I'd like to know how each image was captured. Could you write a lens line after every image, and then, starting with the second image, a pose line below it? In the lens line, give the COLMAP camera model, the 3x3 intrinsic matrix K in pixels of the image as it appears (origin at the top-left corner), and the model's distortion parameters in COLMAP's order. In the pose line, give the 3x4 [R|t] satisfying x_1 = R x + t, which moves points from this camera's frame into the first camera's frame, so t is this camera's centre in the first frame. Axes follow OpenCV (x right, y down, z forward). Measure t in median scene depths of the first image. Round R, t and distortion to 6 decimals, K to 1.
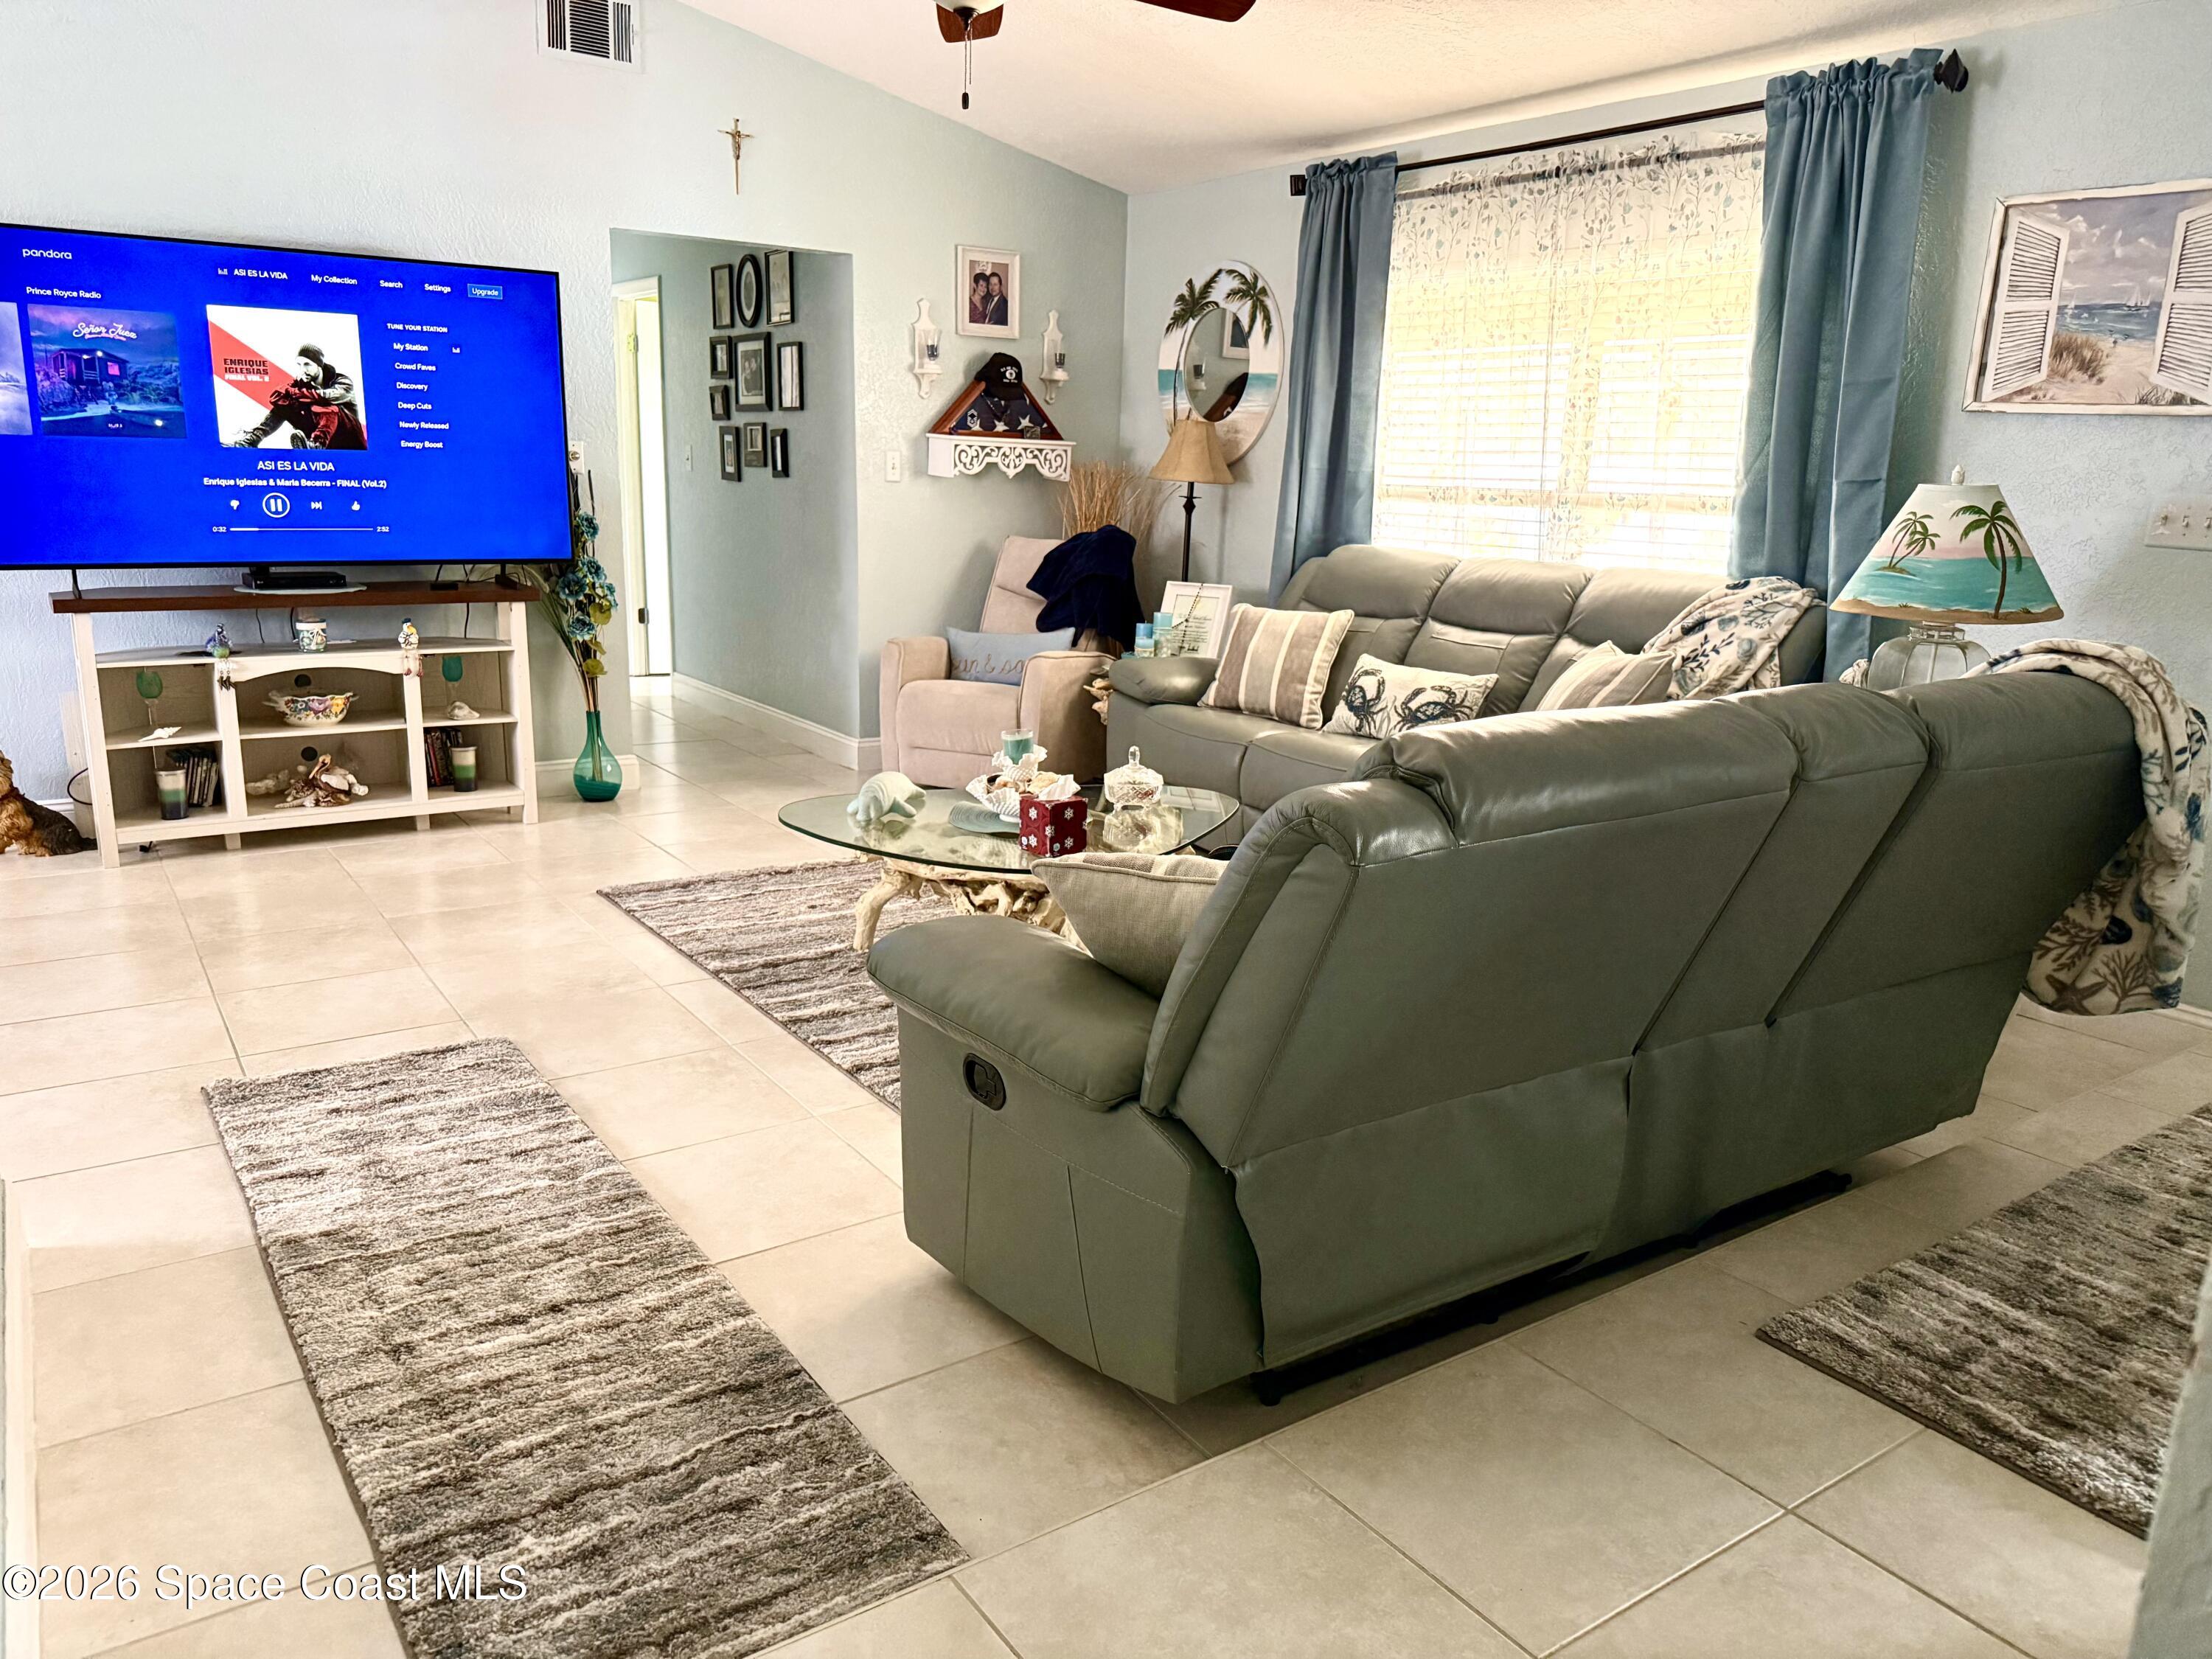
lens RADIAL K [[1573.2, 0, 1109.6], [0, 1573.2, 830.1], [0, 0, 1]] dist [0.053256, -0.058741]
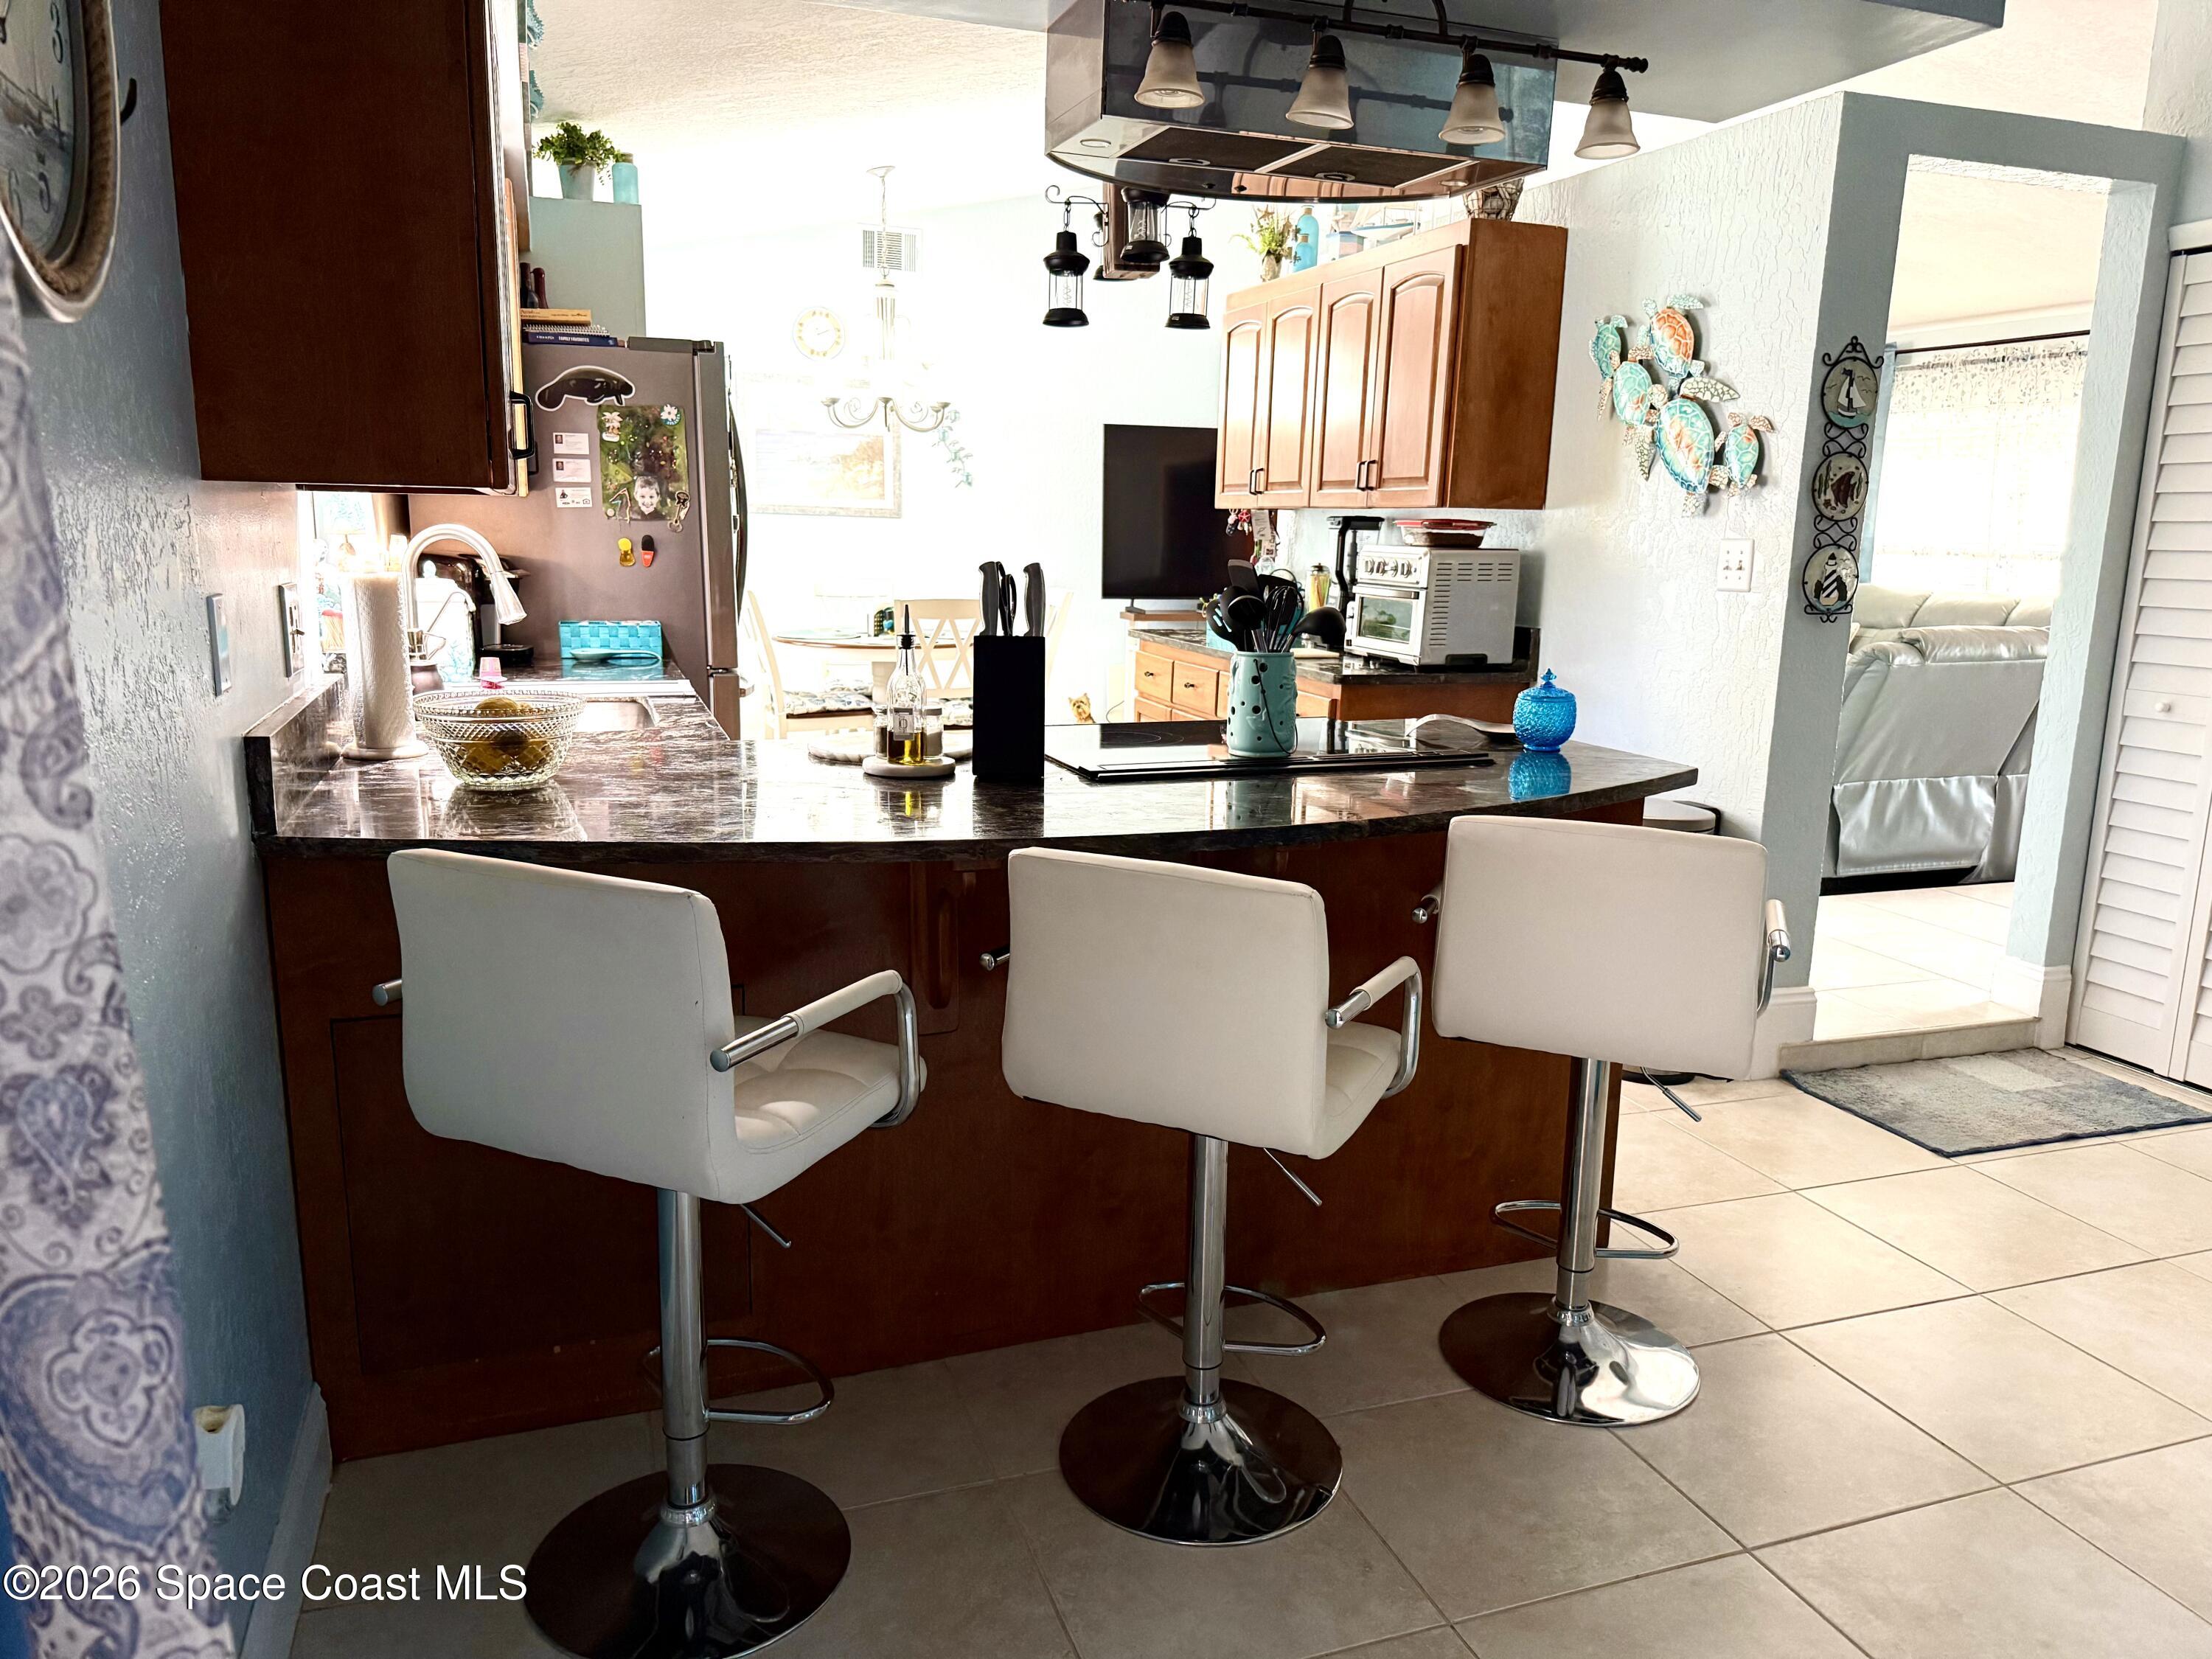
lens RADIAL K [[1573.2, 0, 1112.6], [0, 1573.2, 837.7], [0, 0, 1]] dist [0.053256, -0.058741]
pose [[0.966456, 0.038644, -0.253908, -0.172617], [-0.047213, 0.998500, -0.027740, 0.171912], [0.252455, 0.038797, 0.966830, -0.808991]]
